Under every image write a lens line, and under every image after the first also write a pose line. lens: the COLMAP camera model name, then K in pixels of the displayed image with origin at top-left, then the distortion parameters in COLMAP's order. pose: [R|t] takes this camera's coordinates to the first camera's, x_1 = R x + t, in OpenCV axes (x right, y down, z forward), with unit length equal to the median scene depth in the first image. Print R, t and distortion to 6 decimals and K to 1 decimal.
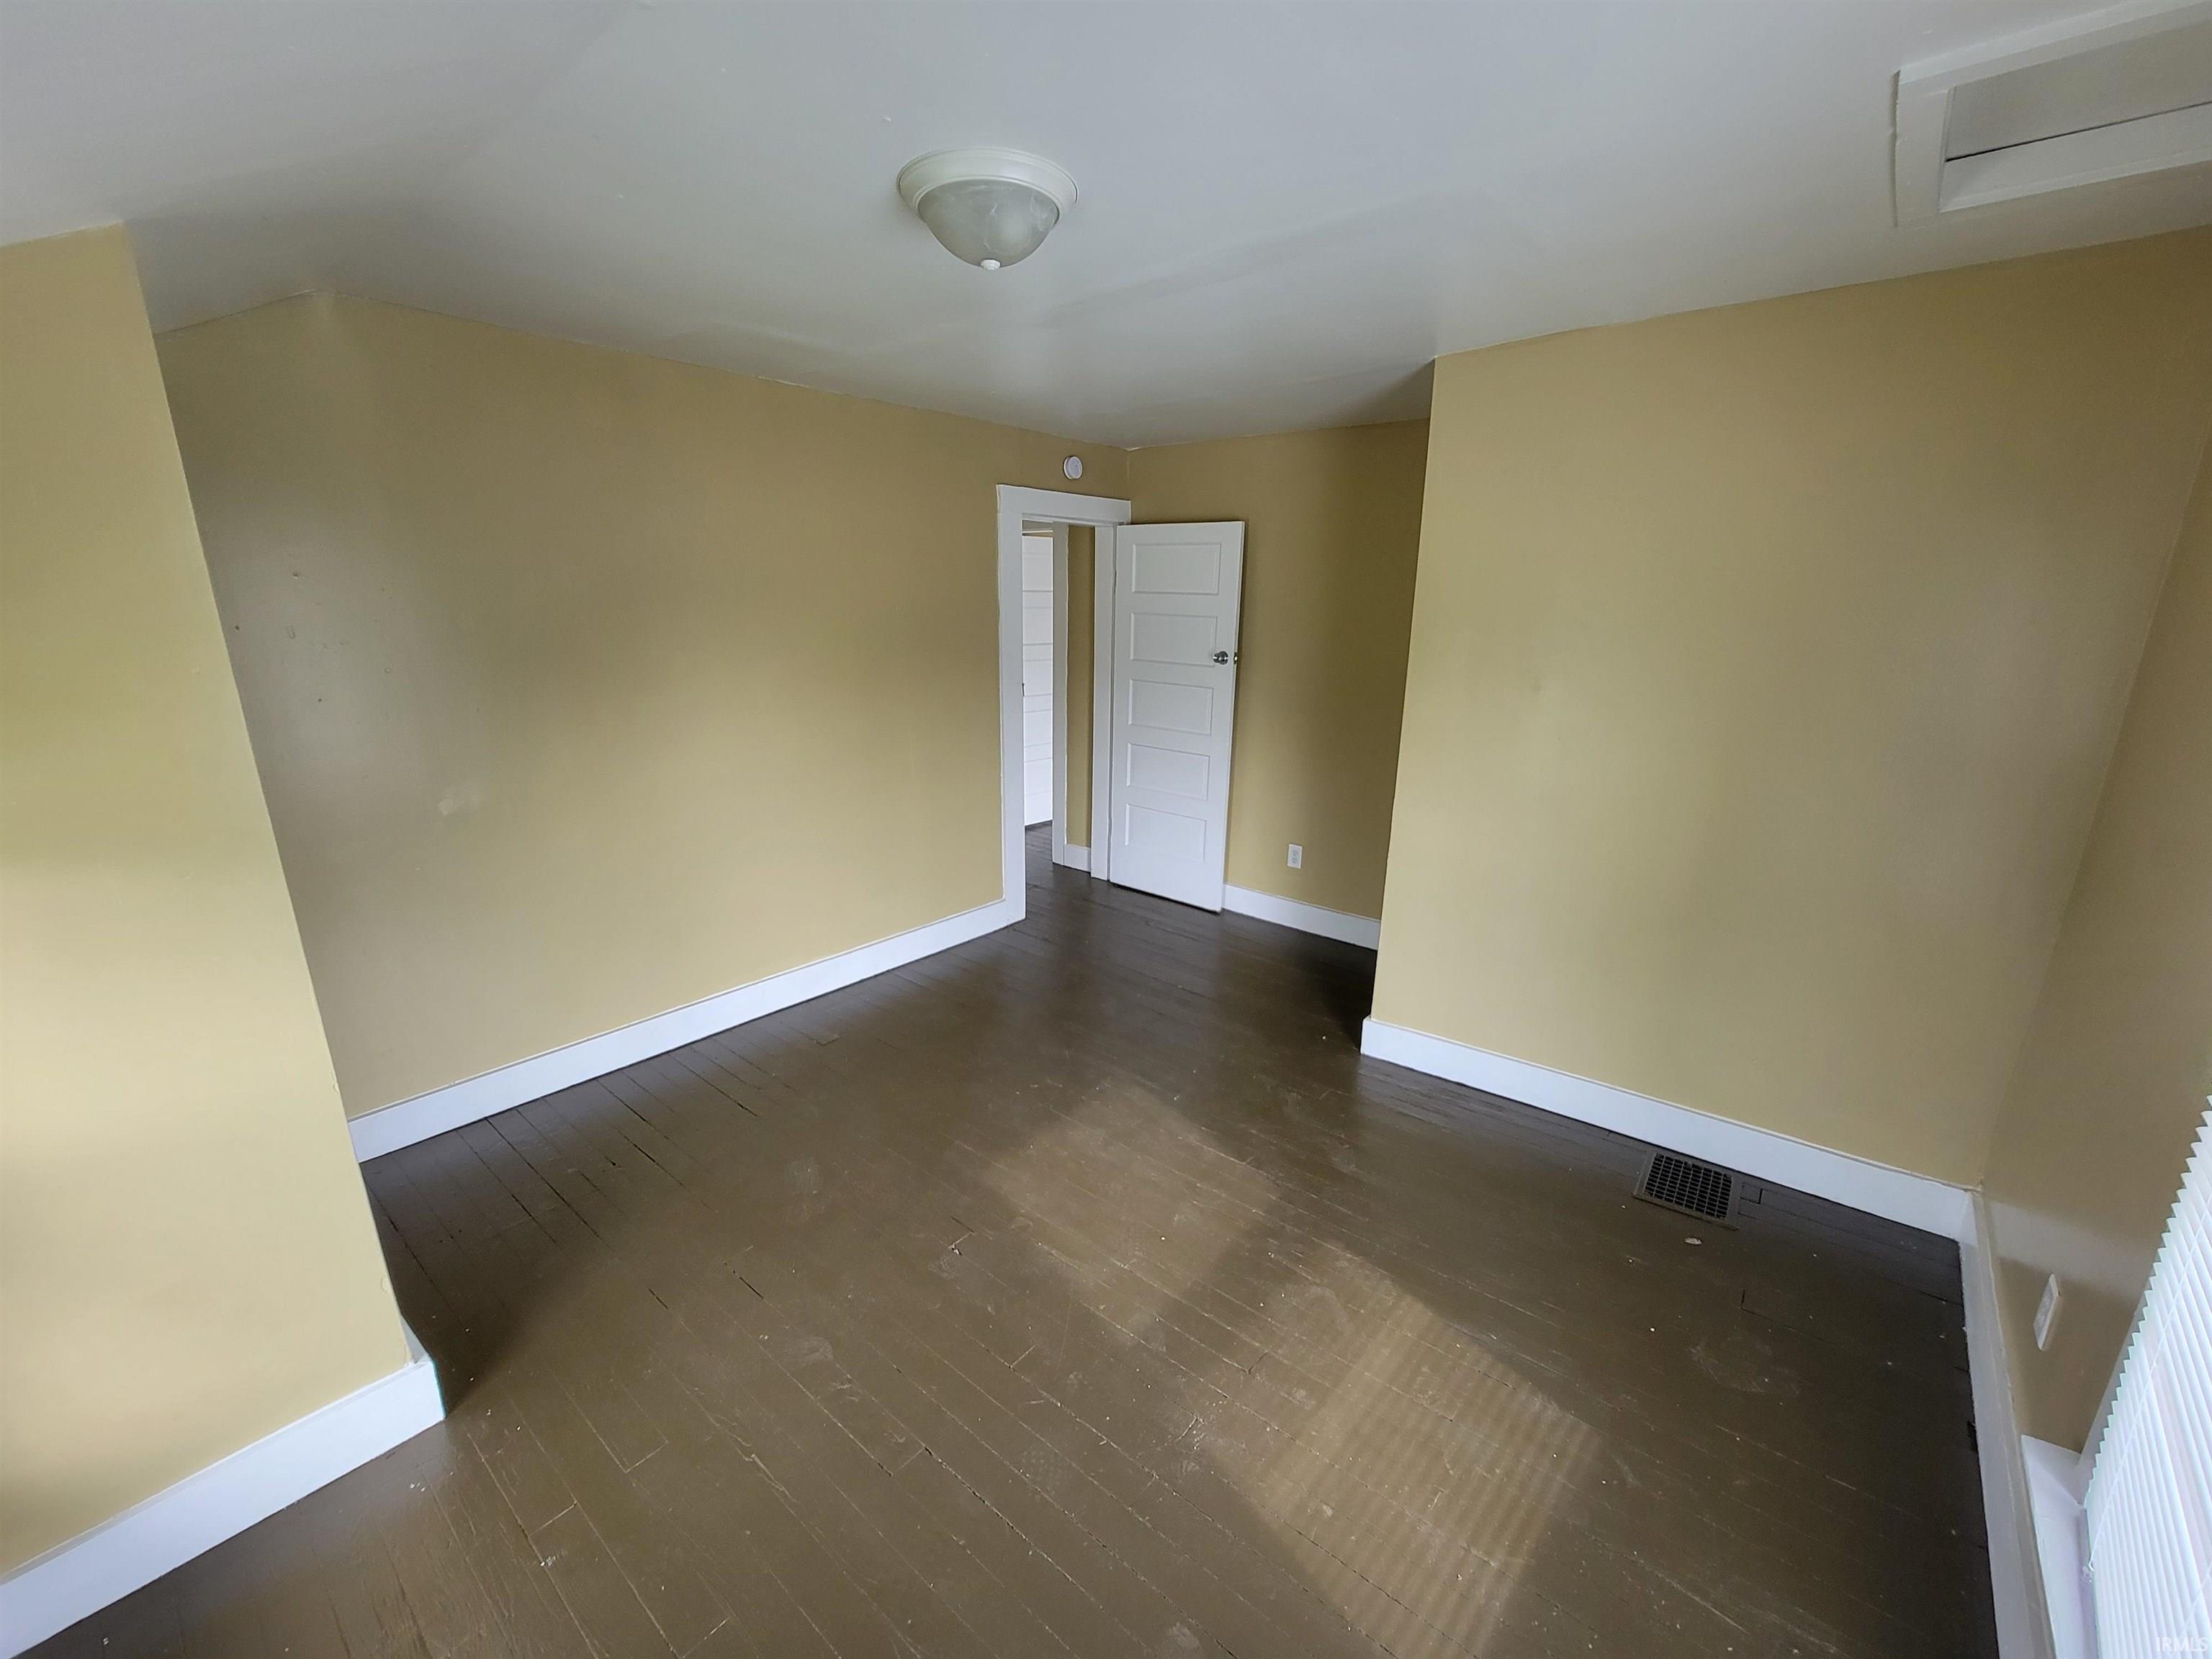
lens RADIAL K [[909.0, 0, 1113.2], [0, 909.0, 846.9], [0, 0, 1]] dist [0.001452, 0.000791]
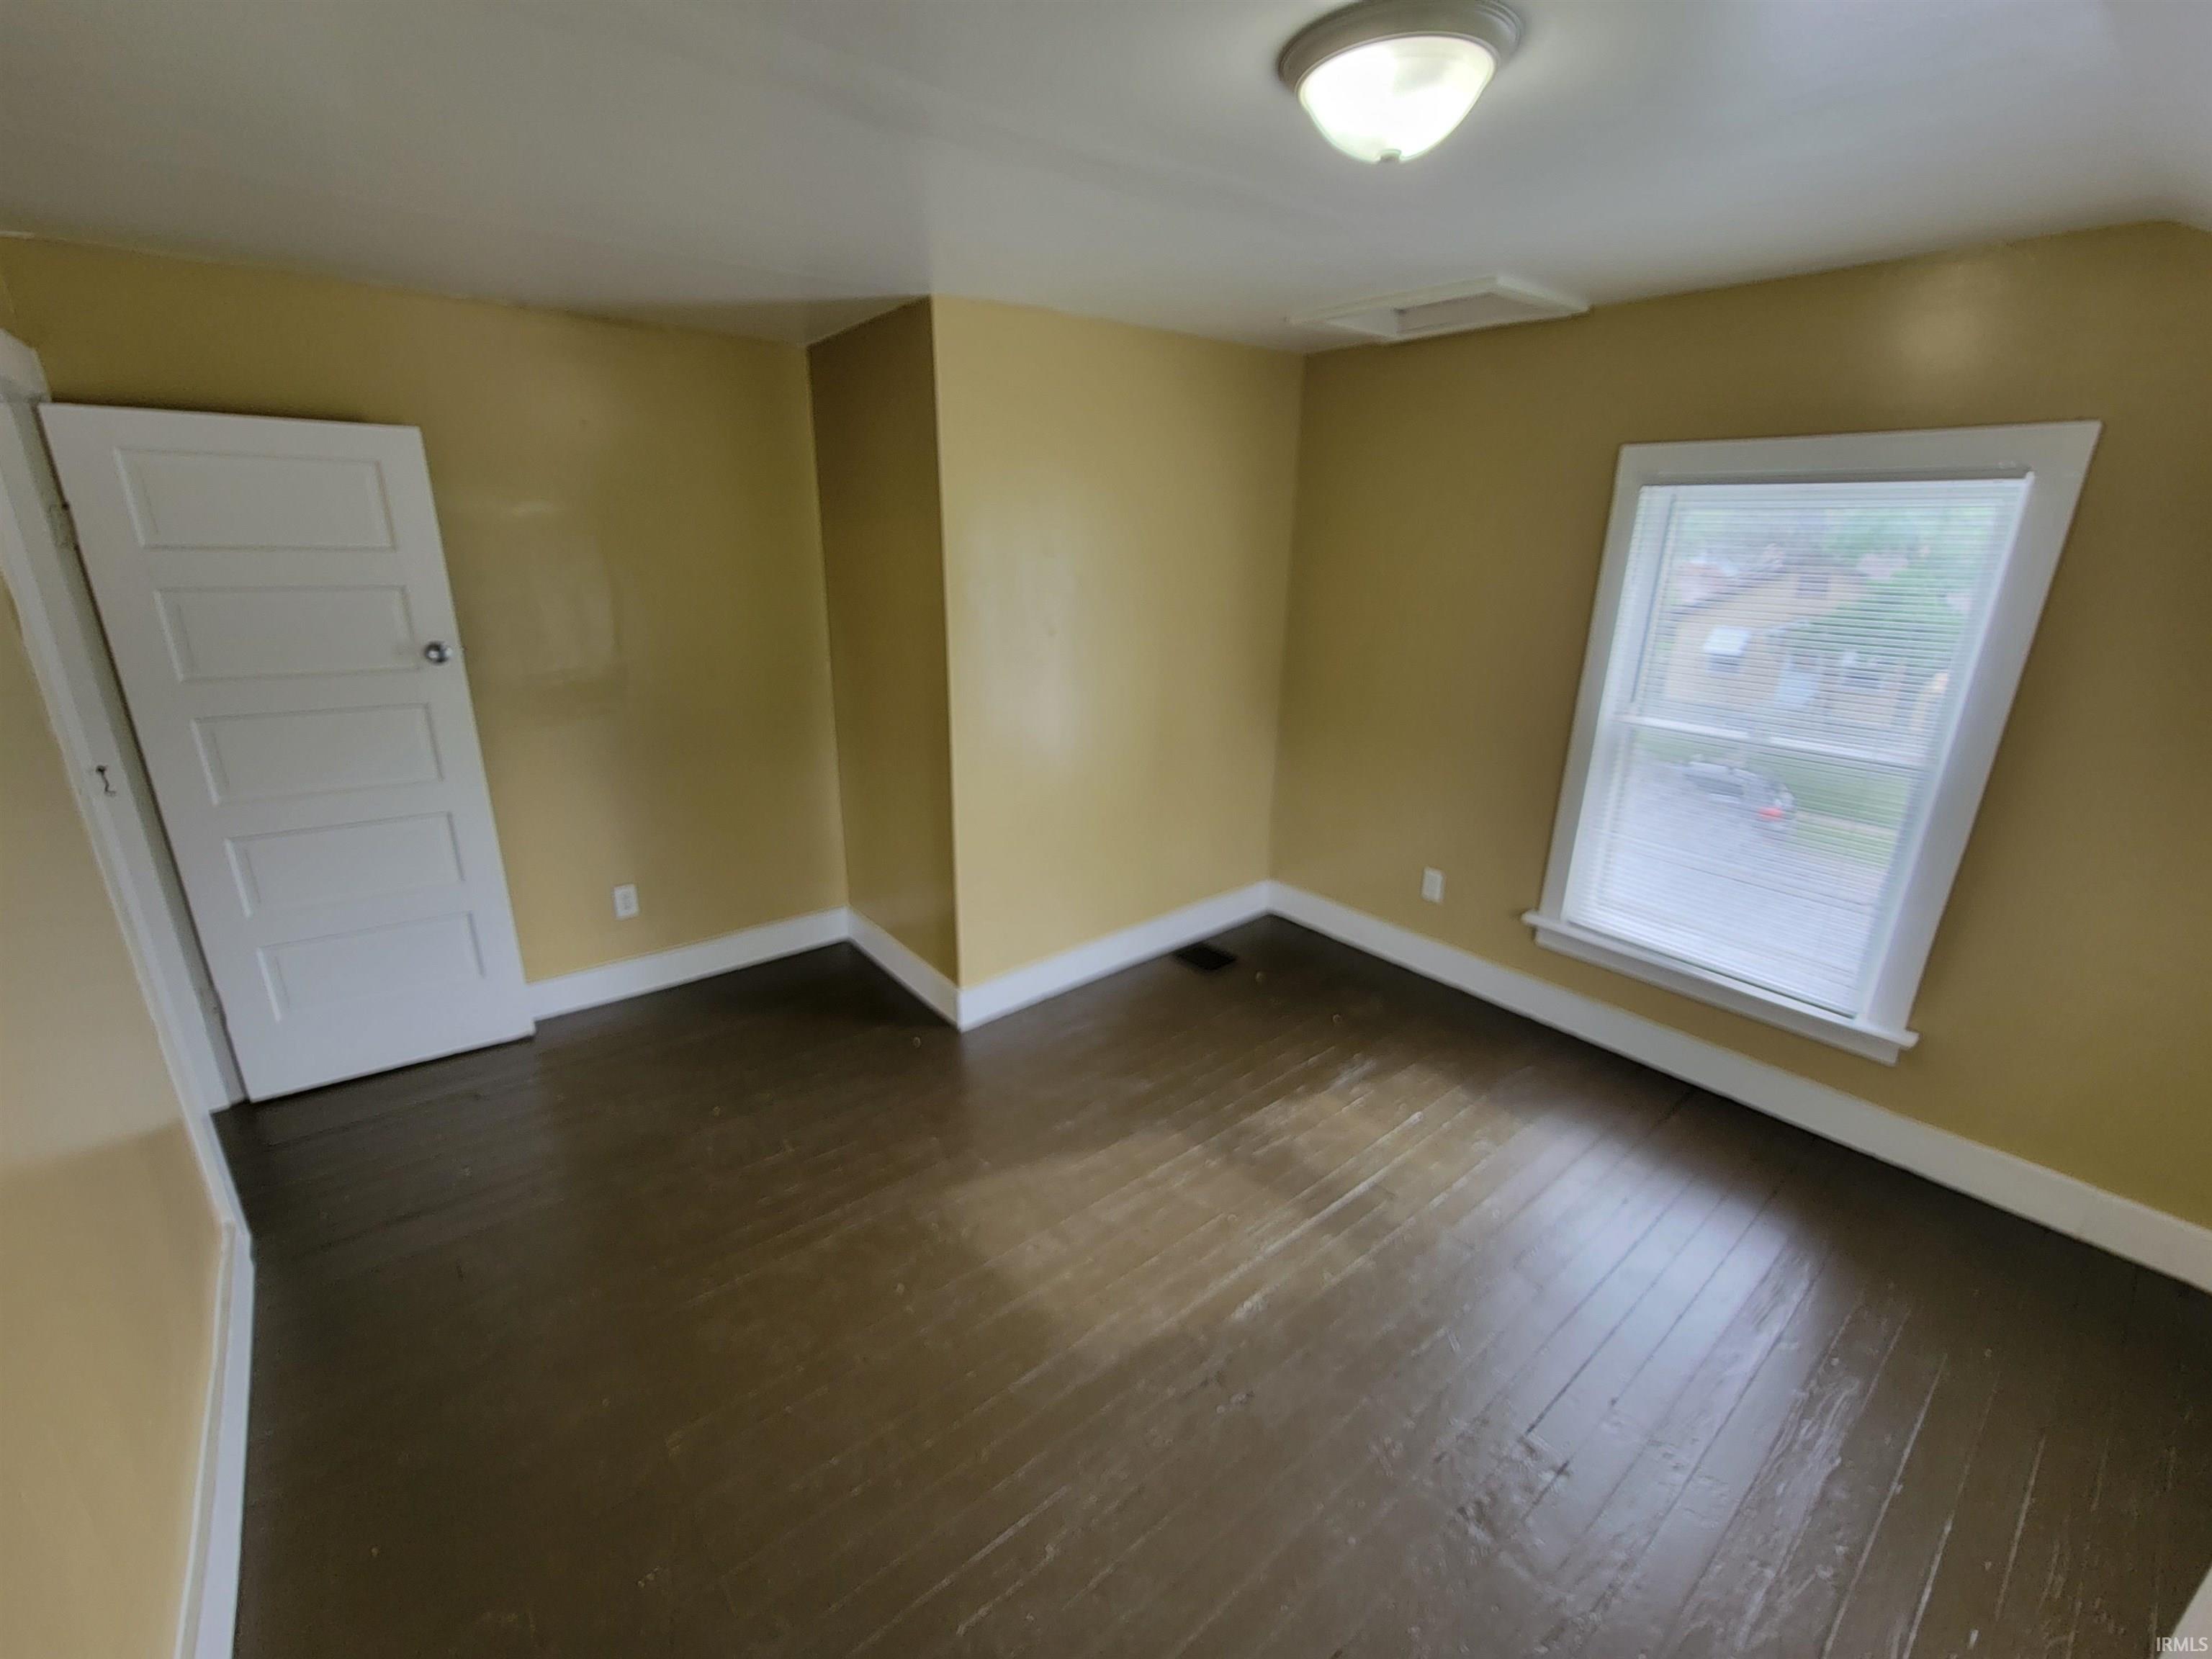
lens RADIAL K [[909.0, 0, 1113.2], [0, 909.0, 846.9], [0, 0, 1]] dist [0.001452, 0.000791]
pose [[0.193388, -0.327593, 0.924816, -0.646430], [0.257239, 0.926564, 0.274421, -0.216035], [-0.946800, 0.184829, 0.263456, 0.667074]]
